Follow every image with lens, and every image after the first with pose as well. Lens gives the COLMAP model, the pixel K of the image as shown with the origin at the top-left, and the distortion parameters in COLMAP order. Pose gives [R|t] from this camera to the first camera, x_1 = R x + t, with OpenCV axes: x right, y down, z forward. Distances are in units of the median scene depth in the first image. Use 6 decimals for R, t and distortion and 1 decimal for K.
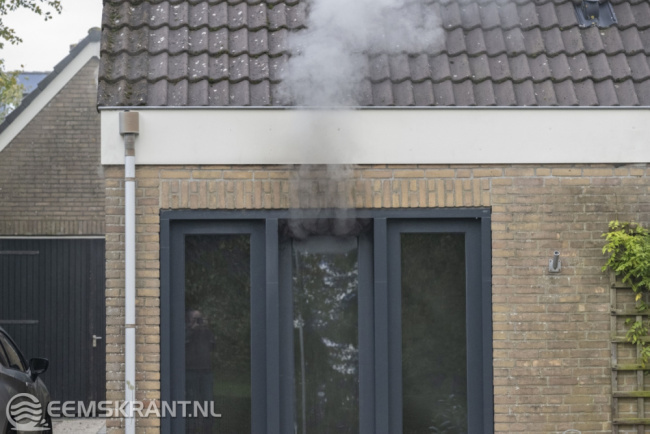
lens RADIAL K [[2013.1, 0, 322.8], [0, 2013.1, 218.8], [0, 0, 1]] dist [0.028187, 0.000000]
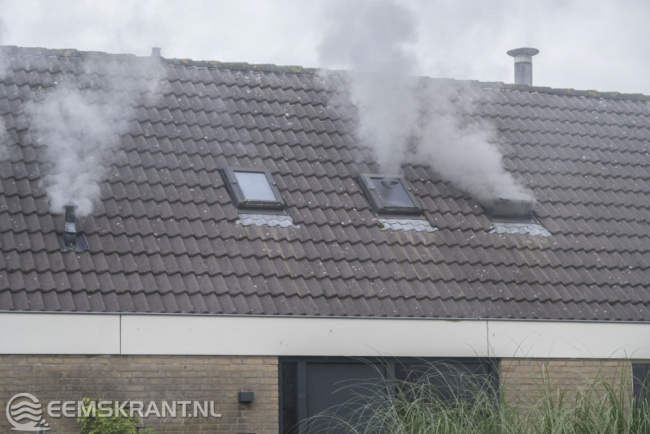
lens RADIAL K [[1597.5, 0, 326.0], [0, 1597.5, 216.2], [0, 0, 1]] dist [0.057939, 0.000000]
pose [[0.952016, 0.035872, 0.303939, -0.031224], [-0.003474, 0.994310, -0.106470, -0.006224], [-0.306029, 0.100305, 0.946723, -0.067286]]
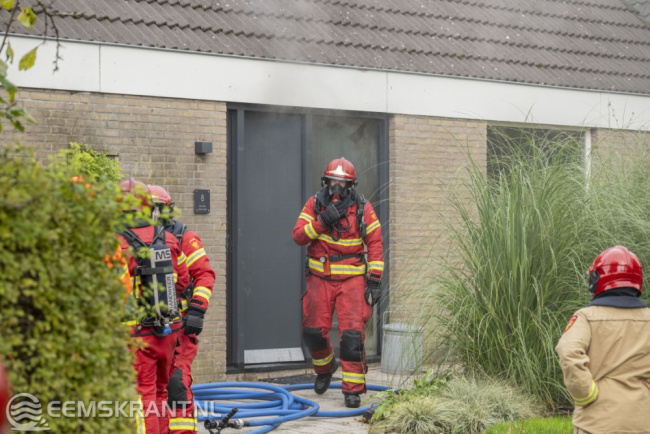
lens RADIAL K [[2292.2, 0, 326.3], [0, 2292.2, 222.2], [0, 0, 1]] dist [0.071625, 0.000000]
pose [[0.655487, 0.009490, 0.755147, -0.725943], [-0.041502, 0.998863, 0.023471, 0.009615], [-0.754065, -0.046725, 0.655135, 0.056817]]
